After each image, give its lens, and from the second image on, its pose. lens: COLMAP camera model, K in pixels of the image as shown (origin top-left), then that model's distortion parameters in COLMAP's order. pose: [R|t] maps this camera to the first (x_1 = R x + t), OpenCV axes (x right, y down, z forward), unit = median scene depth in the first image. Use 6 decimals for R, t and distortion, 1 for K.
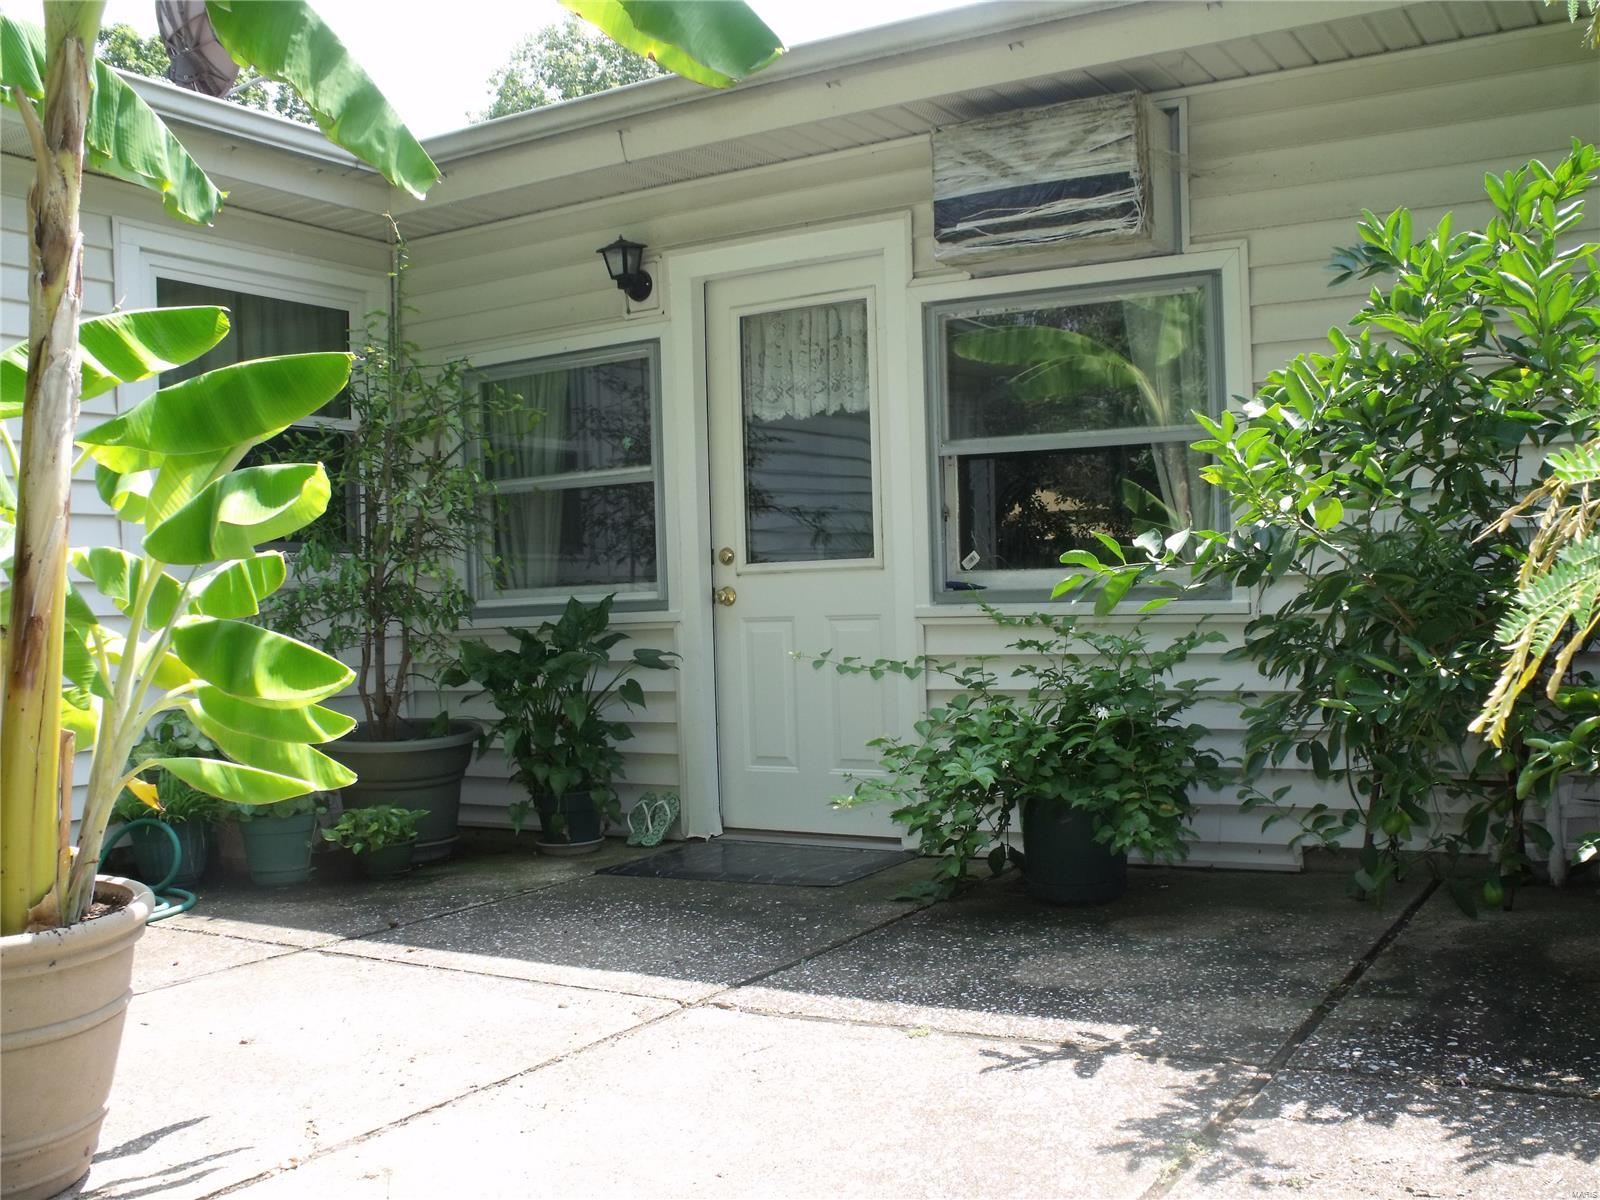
lens RADIAL K [[1618.6, 0, 808.5], [0, 1618.6, 605.8], [0, 0, 1]] dist [-0.115089, 0.000000]
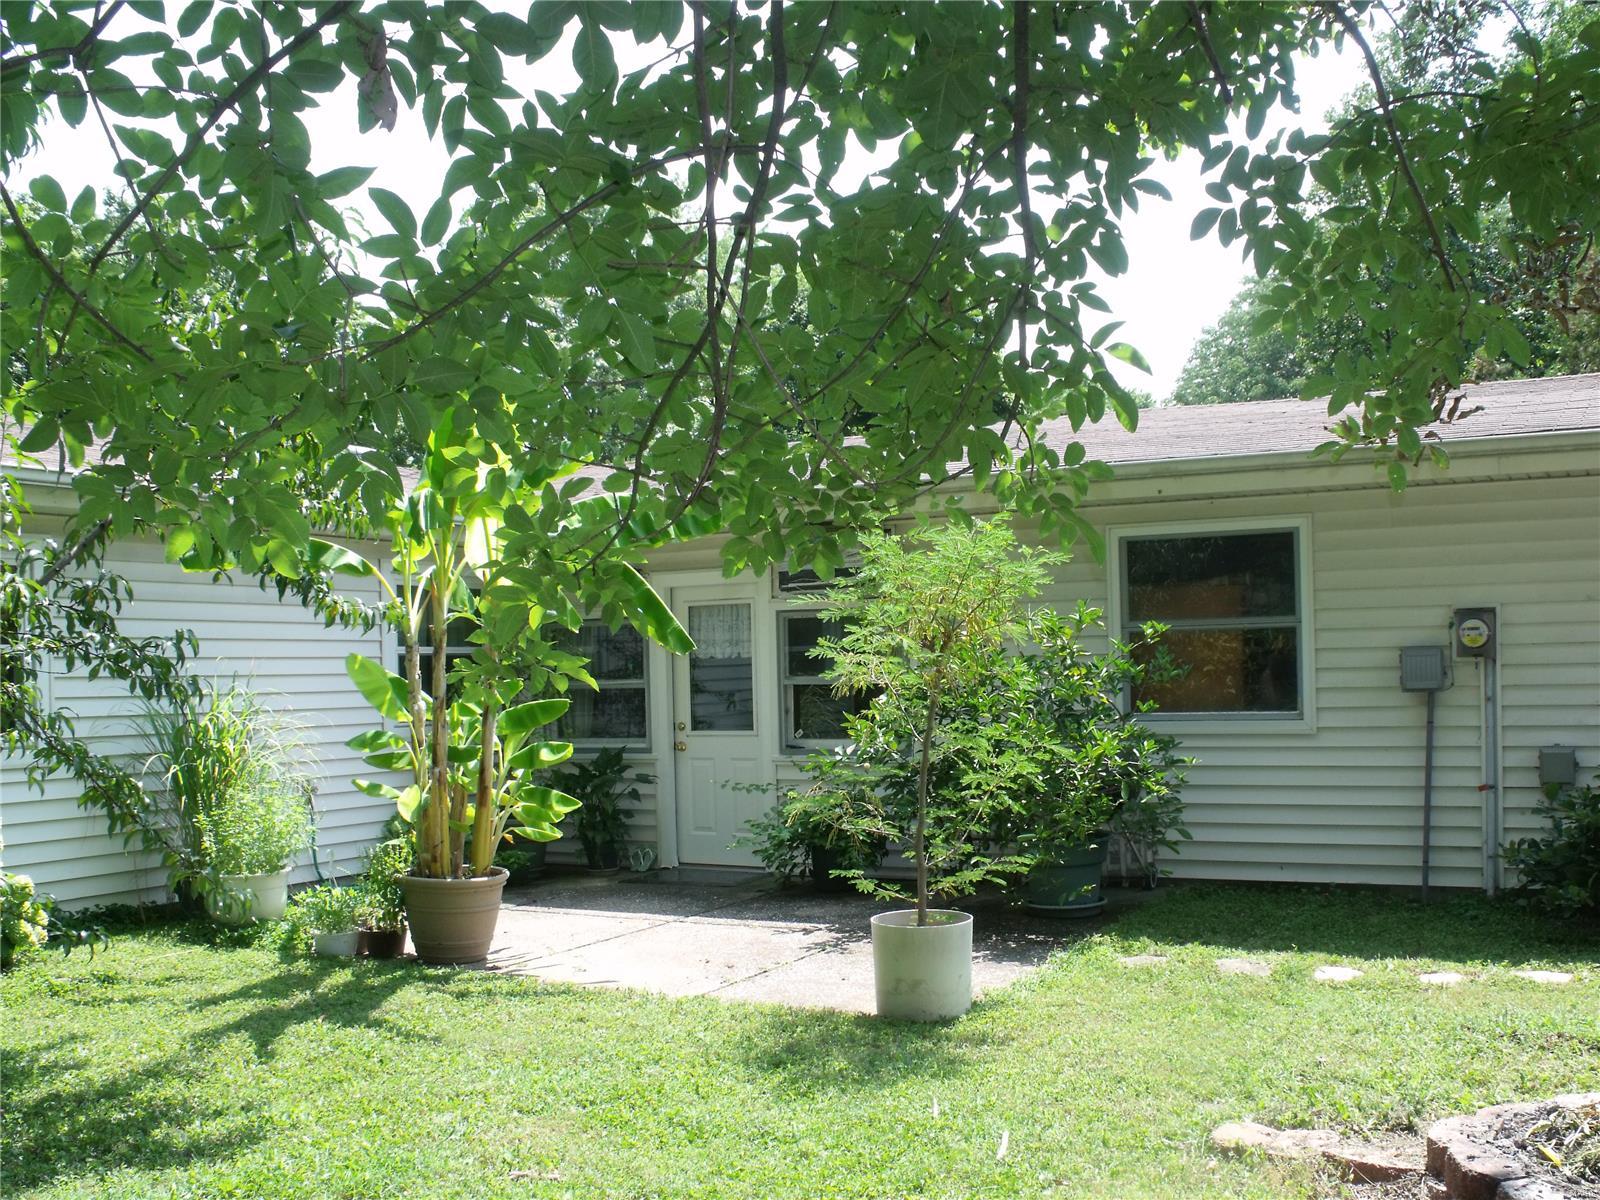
lens RADIAL K [[1618.6, 0, 788.2], [0, 1618.6, 597.5], [0, 0, 1]] dist [-0.115089, 0.000000]
pose [[0.999676, 0.006572, 0.024601, 0.032675], [-0.005402, 0.998864, -0.047347, -0.100927], [-0.024885, 0.047199, 0.998576, -1.061026]]
